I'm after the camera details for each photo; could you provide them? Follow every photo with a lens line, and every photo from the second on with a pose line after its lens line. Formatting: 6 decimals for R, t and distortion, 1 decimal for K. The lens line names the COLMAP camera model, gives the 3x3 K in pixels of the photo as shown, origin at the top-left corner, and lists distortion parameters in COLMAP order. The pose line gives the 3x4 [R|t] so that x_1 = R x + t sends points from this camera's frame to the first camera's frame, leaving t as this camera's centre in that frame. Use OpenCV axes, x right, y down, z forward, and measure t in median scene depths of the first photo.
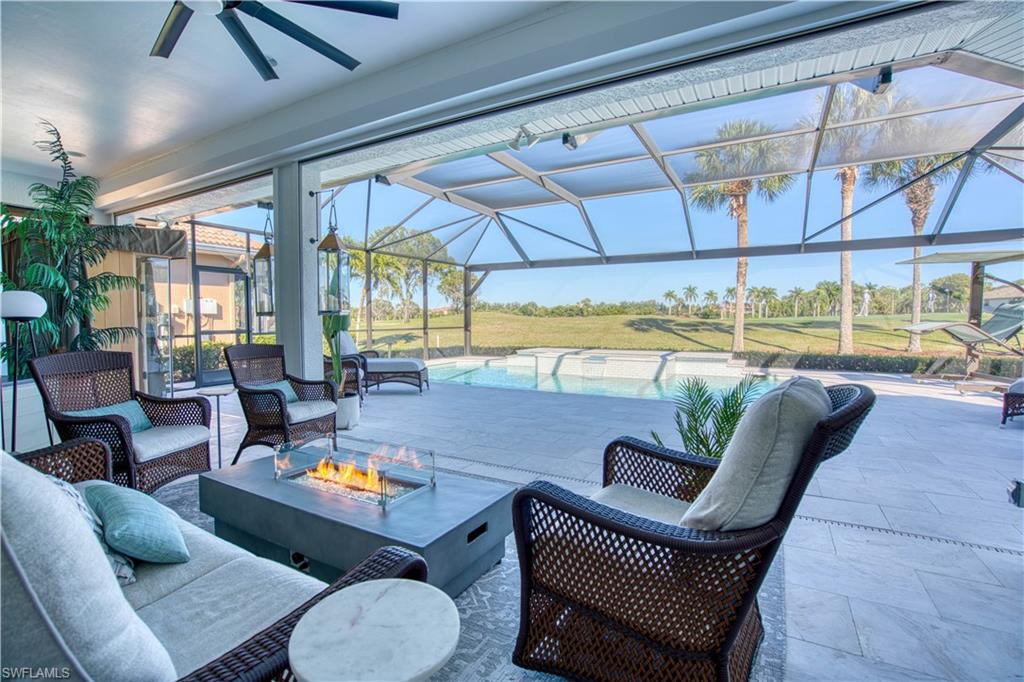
lens RADIAL K [[467.8, 0, 509.6], [0, 467.8, 340.4], [0, 0, 1]] dist [-0.061316, 0.021400]
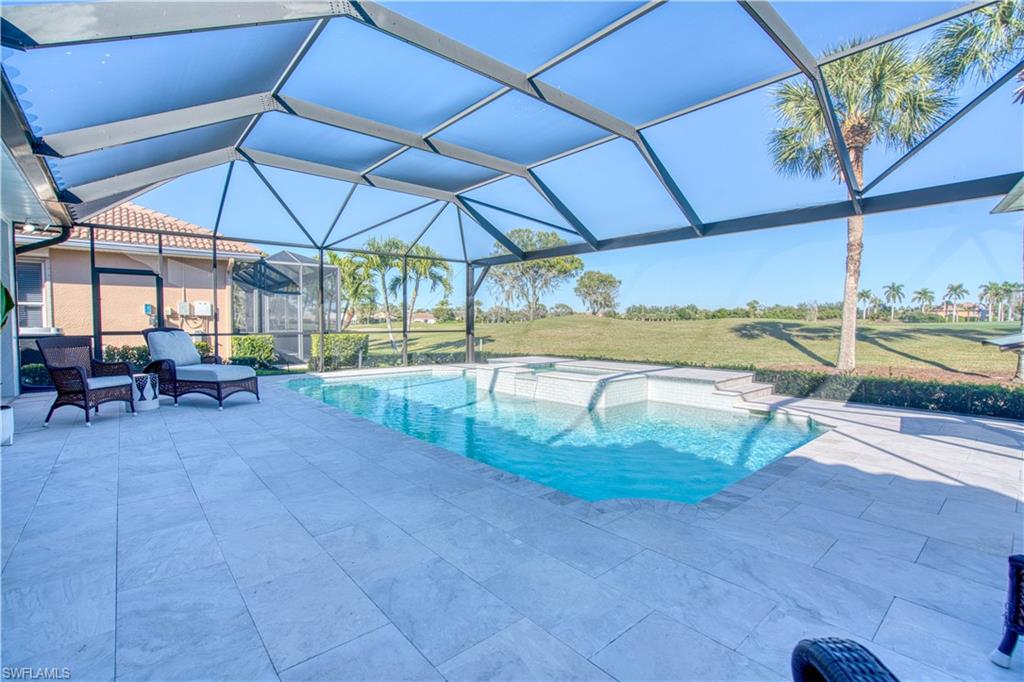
lens RADIAL K [[467.8, 0, 509.6], [0, 467.8, 340.4], [0, 0, 1]] dist [-0.061316, 0.021400]
pose [[0.942207, 0.016121, -0.334642, 0.387981], [-0.018550, 0.999820, -0.004064, -0.010479], [0.334516, 0.010036, 0.942337, 0.260329]]
